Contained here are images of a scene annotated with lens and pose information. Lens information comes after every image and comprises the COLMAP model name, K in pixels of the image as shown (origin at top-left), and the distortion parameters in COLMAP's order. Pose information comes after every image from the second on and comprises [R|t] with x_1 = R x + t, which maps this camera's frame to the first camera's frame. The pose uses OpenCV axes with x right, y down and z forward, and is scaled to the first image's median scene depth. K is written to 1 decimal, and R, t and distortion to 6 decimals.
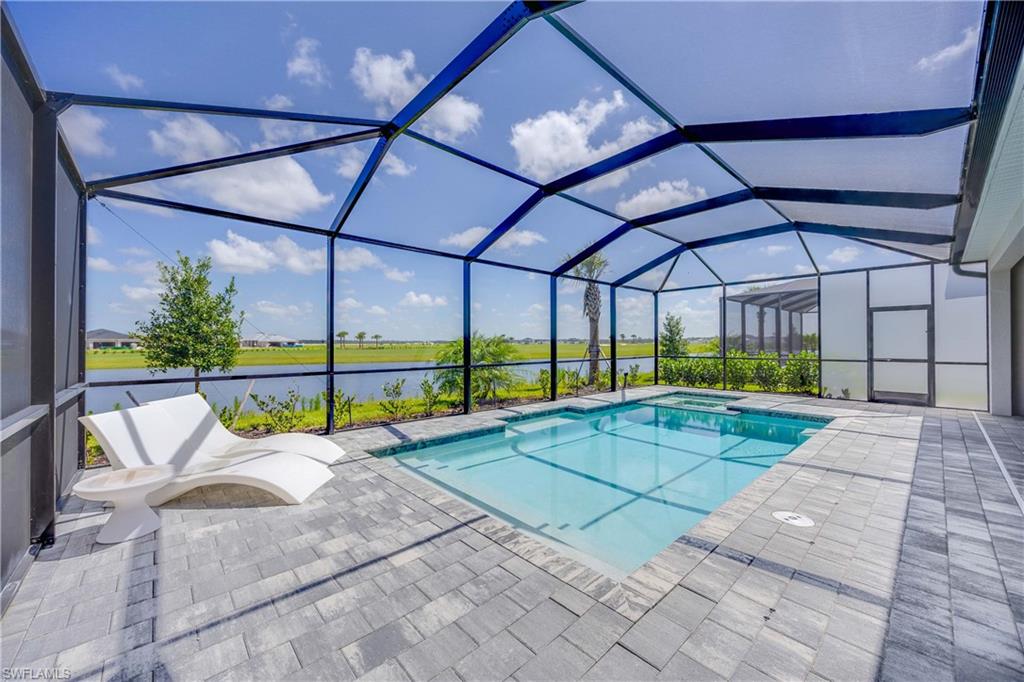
lens RADIAL K [[389.5, 0, 513.0], [0, 389.5, 340.4], [0, 0, 1]] dist [-0.001716, -0.000006]
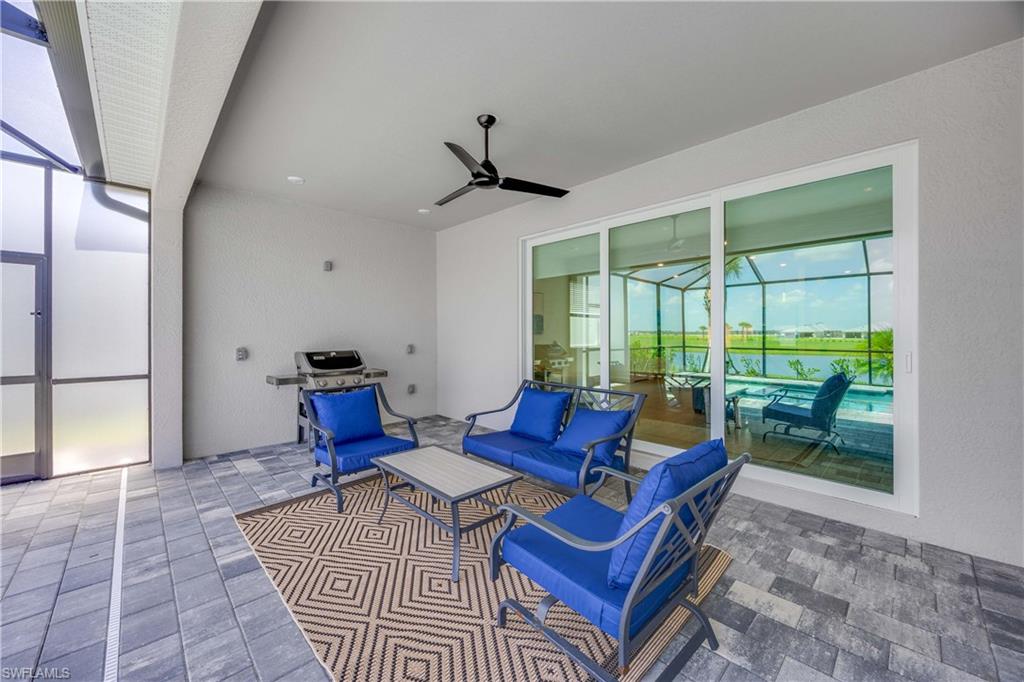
lens RADIAL K [[390.4, 0, 513.4], [0, 390.4, 336.4], [0, 0, 1]] dist [-0.002789, -0.000682]
pose [[-0.030338, 0.003746, 0.999533, 0.631399], [-0.006370, 0.999972, -0.003941, 0.001636], [-0.999519, -0.006487, -0.030313, 0.482023]]
